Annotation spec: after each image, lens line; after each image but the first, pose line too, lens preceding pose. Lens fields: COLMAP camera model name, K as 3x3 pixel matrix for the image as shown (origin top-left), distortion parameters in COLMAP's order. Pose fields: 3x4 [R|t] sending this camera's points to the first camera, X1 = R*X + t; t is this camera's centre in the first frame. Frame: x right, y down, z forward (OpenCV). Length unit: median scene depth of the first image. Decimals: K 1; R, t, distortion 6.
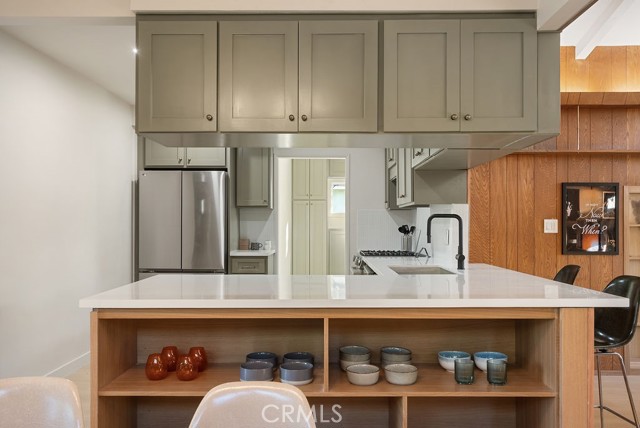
lens RADIAL K [[536.4, 0, 320.2], [0, 536.4, 223.4], [0, 0, 1]] dist [0.027769, -0.000757]
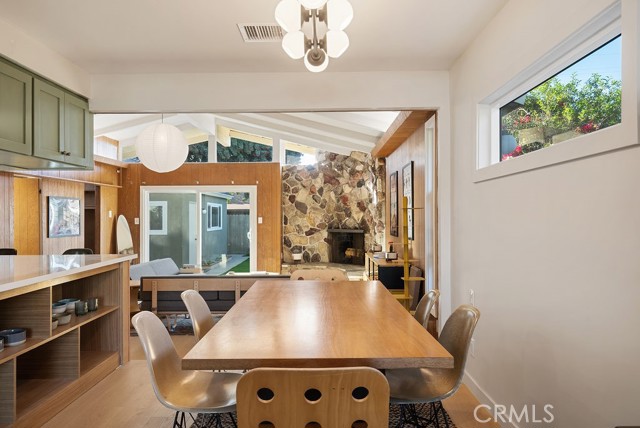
lens RADIAL K [[471.2, 0, 320.6], [0, 471.2, 214.8], [0, 0, 1]] dist [0.030206, 0.004497]
pose [[-0.015939, 0.000802, 0.999873, -0.523495], [0.006093, 0.999981, -0.000705, -0.004244], [-0.999854, 0.006081, -0.015944, 0.121182]]
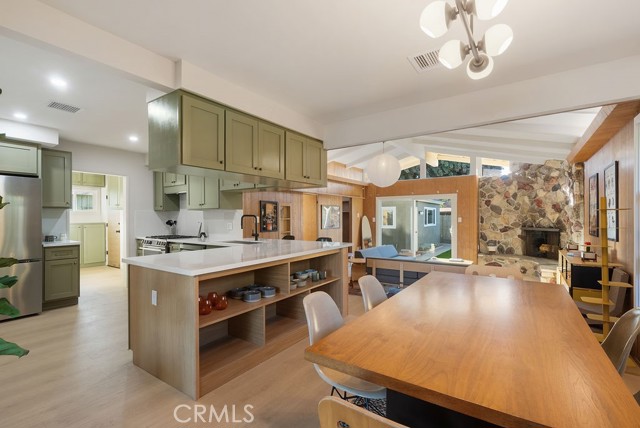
lens RADIAL K [[298.8, 0, 321.5], [0, 298.8, 215.9], [0, 0, 1]] dist [0.003649, 0.003083]
pose [[0.549782, -0.001709, 0.835306, -0.390417], [0.006079, 0.999980, -0.001955, -0.005744], [-0.835286, 0.006153, 0.549781, 0.080992]]
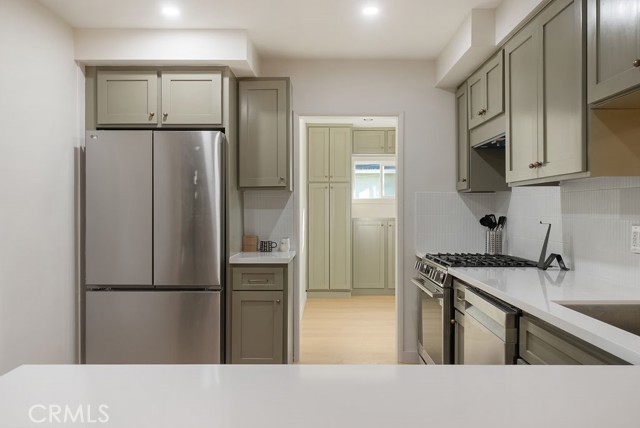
lens RADIAL K [[499.8, 0, 317.3], [0, 499.8, 212.8], [0, 0, 1]] dist [0.006655, 0.004299]
pose [[0.999983, -0.002001, 0.005504, -0.064895], [0.001977, 0.999989, 0.004263, -0.002721], [-0.005513, -0.004252, 0.999976, 0.394850]]
